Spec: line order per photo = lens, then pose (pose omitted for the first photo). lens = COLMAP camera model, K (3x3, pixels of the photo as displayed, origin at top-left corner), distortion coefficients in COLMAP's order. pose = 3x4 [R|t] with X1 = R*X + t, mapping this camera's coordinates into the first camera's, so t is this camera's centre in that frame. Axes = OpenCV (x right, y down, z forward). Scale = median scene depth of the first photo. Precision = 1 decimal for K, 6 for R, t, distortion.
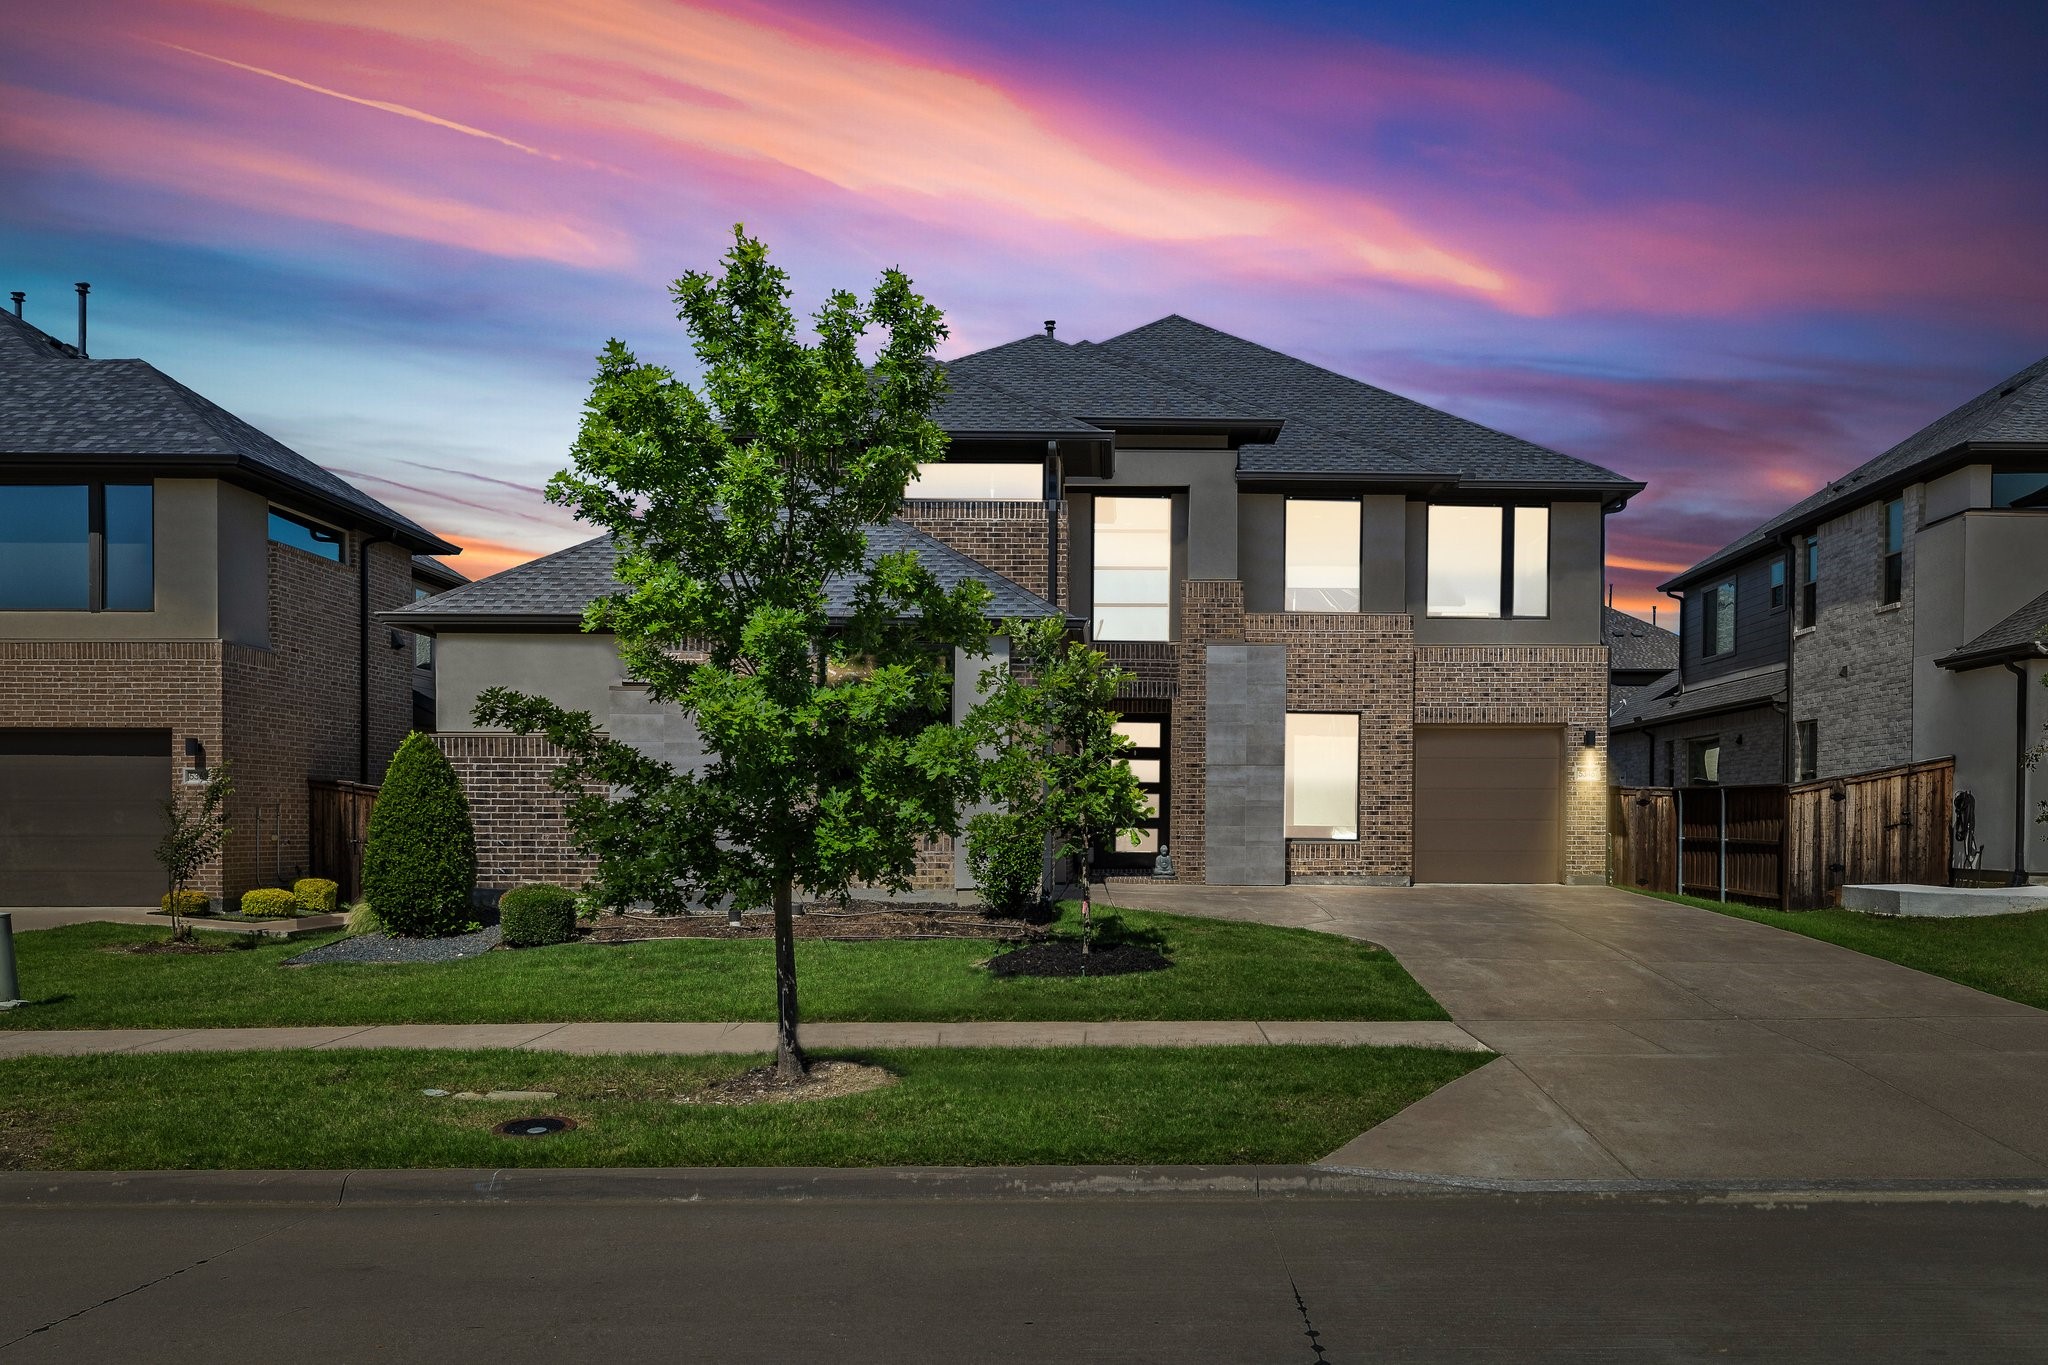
lens RADIAL K [[1465.2, 0, 1023.8], [0, 1465.2, 728.9], [0, 0, 1]] dist [0.000044, 0.002481]
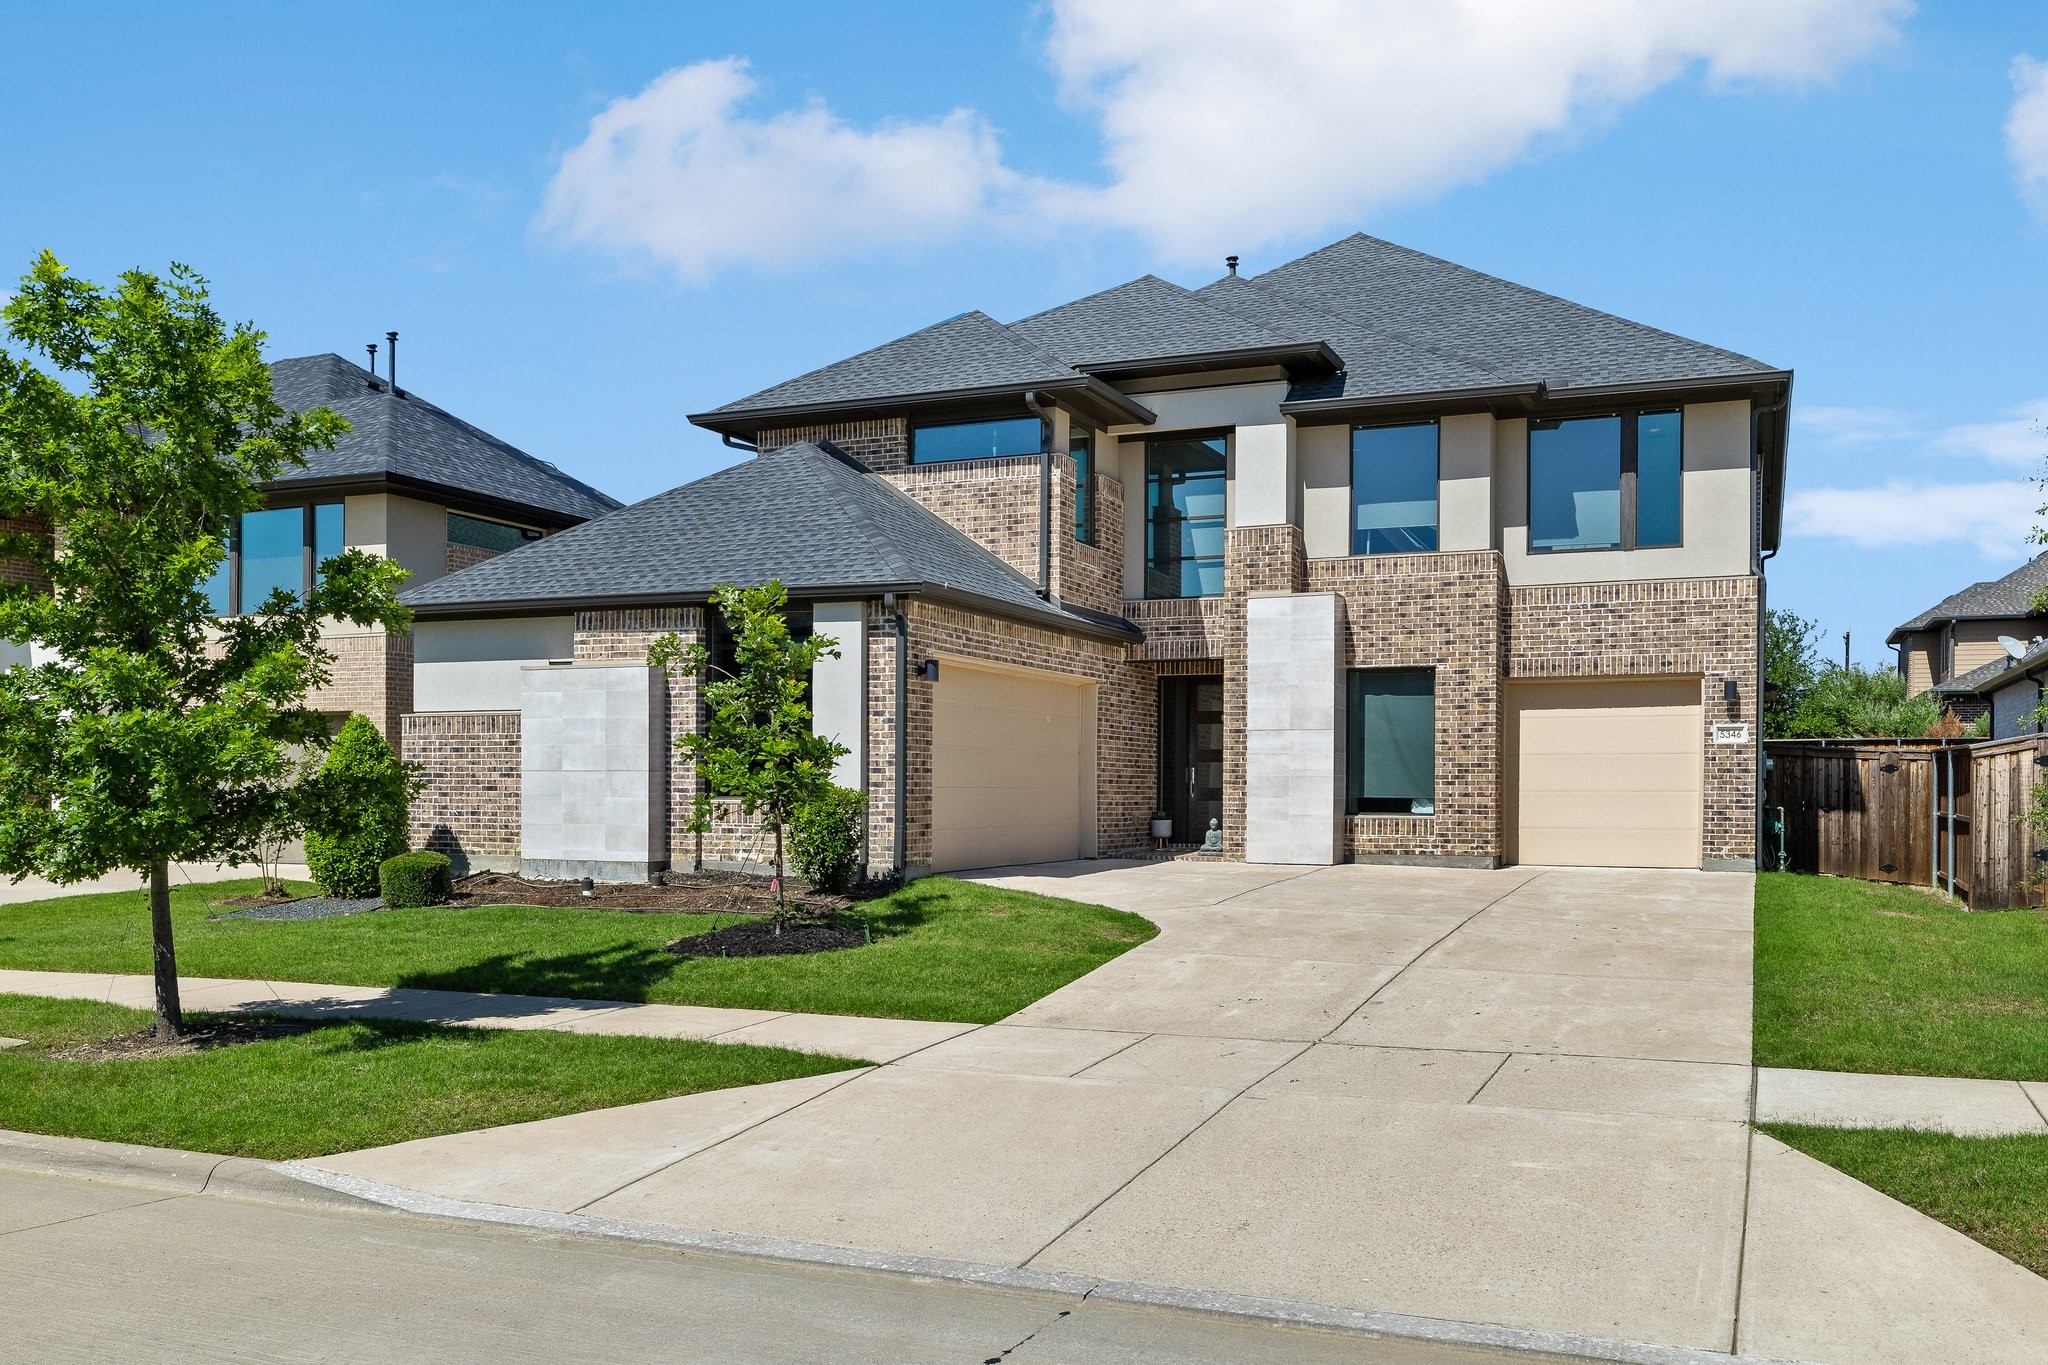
lens RADIAL K [[1493.0, 0, 1024.0], [0, 1493.0, 682.5], [0, 0, 1]] dist [0.000725, -0.000134]
pose [[0.932552, -0.025455, -0.360137, 0.330038], [0.022787, 0.999672, -0.011653, 0.002644], [0.360315, 0.002660, 0.932827, 0.088140]]
